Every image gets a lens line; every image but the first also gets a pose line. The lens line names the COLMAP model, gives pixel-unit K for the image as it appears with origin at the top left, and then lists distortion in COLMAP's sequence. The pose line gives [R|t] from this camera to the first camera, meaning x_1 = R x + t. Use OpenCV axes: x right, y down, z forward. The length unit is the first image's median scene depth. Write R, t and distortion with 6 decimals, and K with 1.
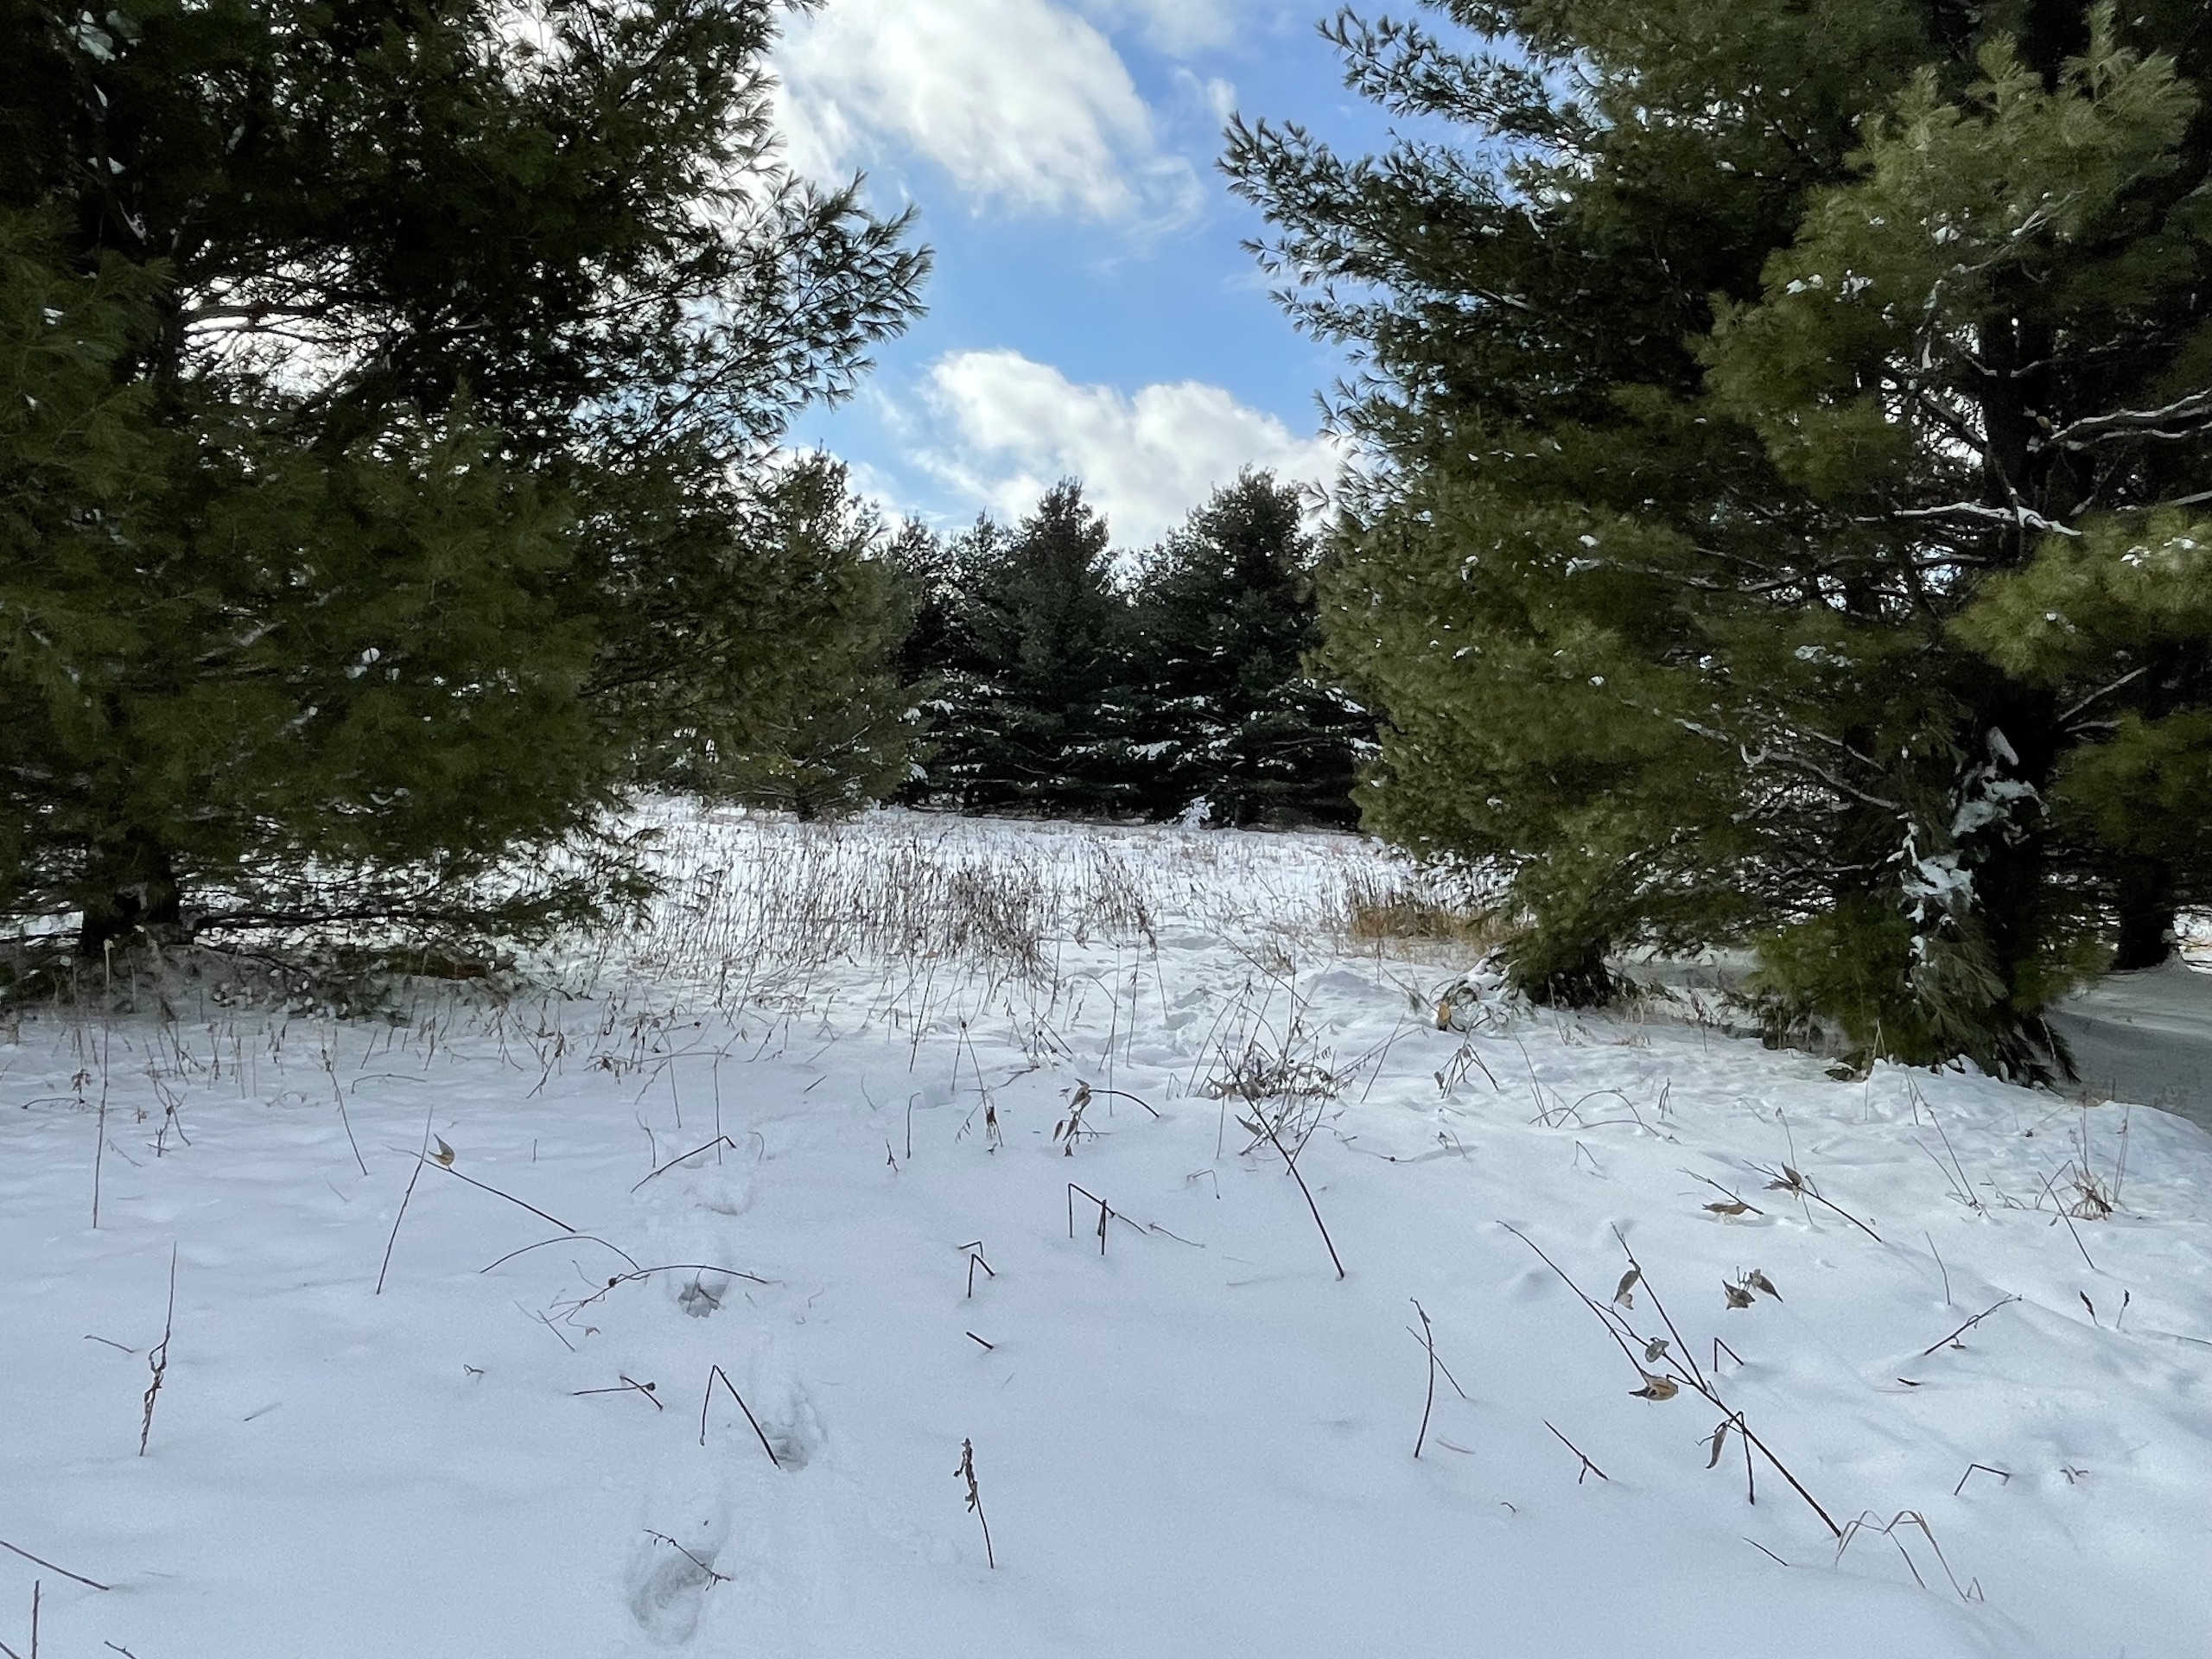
lens RADIAL K [[1549.4, 0, 1104.5], [0, 1549.4, 827.1], [0, 0, 1]] dist [-0.001492, -0.000354]
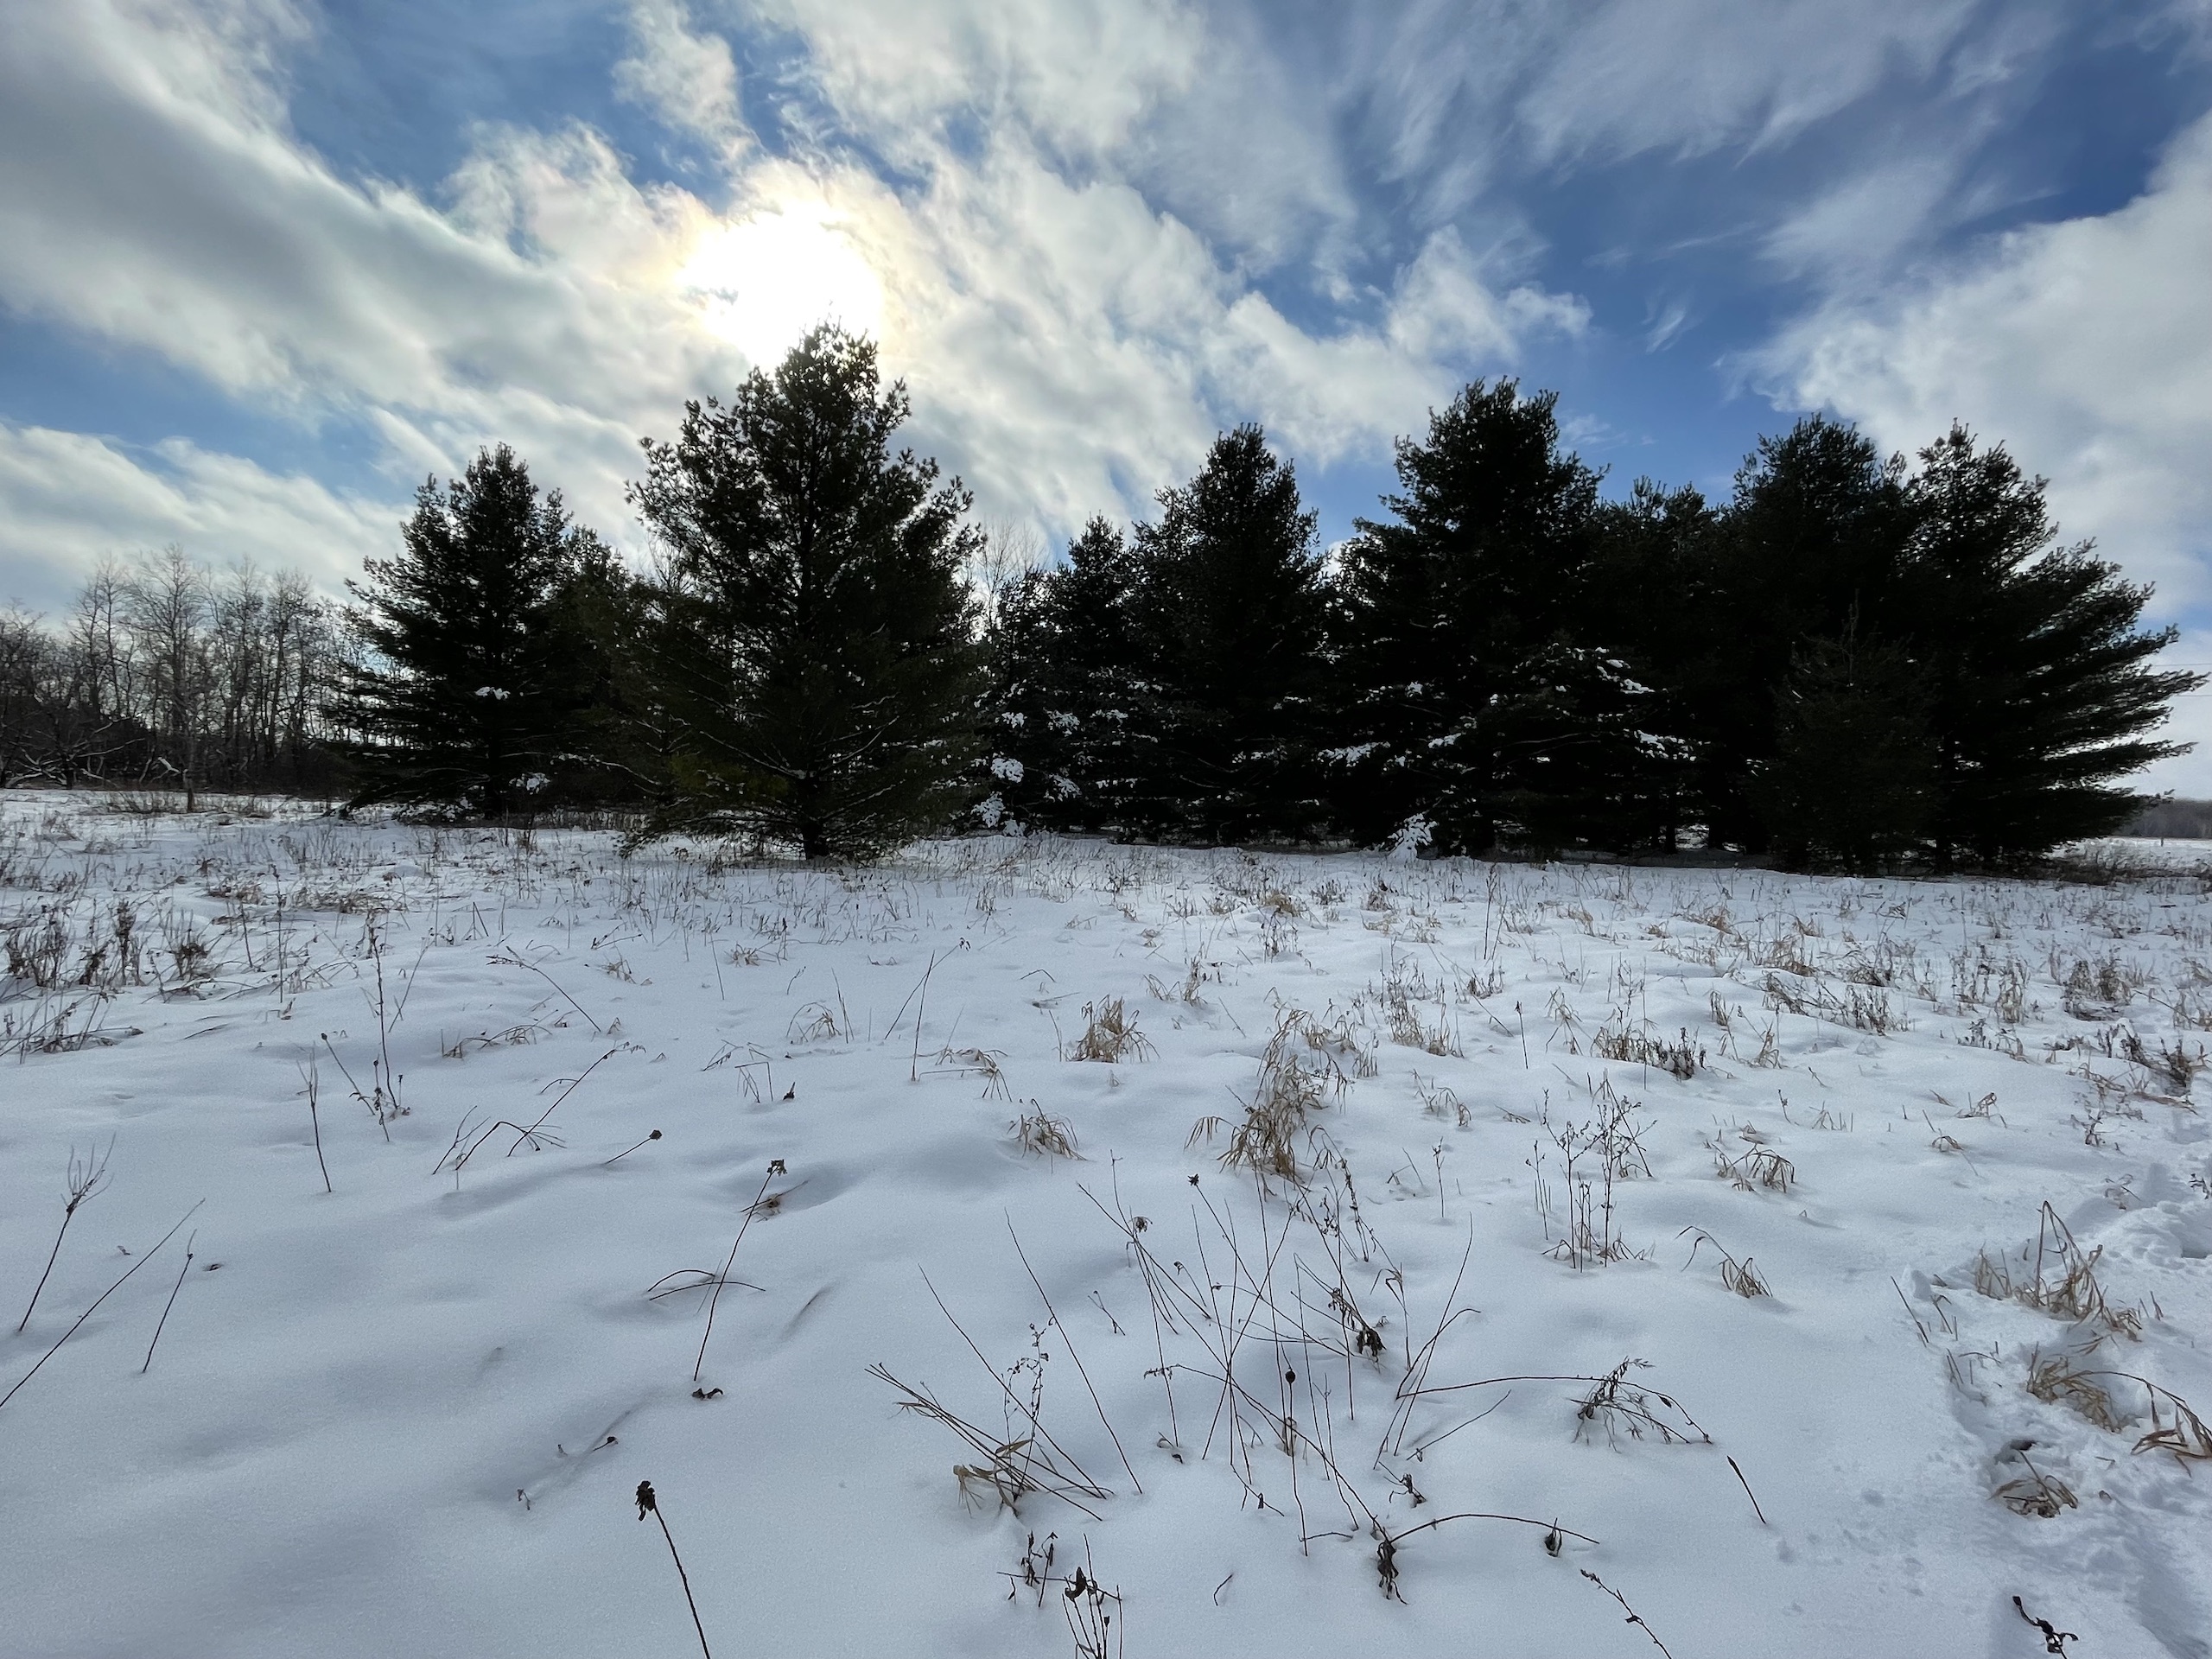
lens RADIAL K [[1058.6, 0, 1119.3], [0, 1058.6, 830.0], [0, 0, 1]] dist [-0.001989, -0.000096]
pose [[0.975709, -0.010099, -0.218837, 0.032937], [0.009027, 0.999942, -0.005898, -0.010402], [0.218884, 0.003779, 0.975744, 0.469040]]
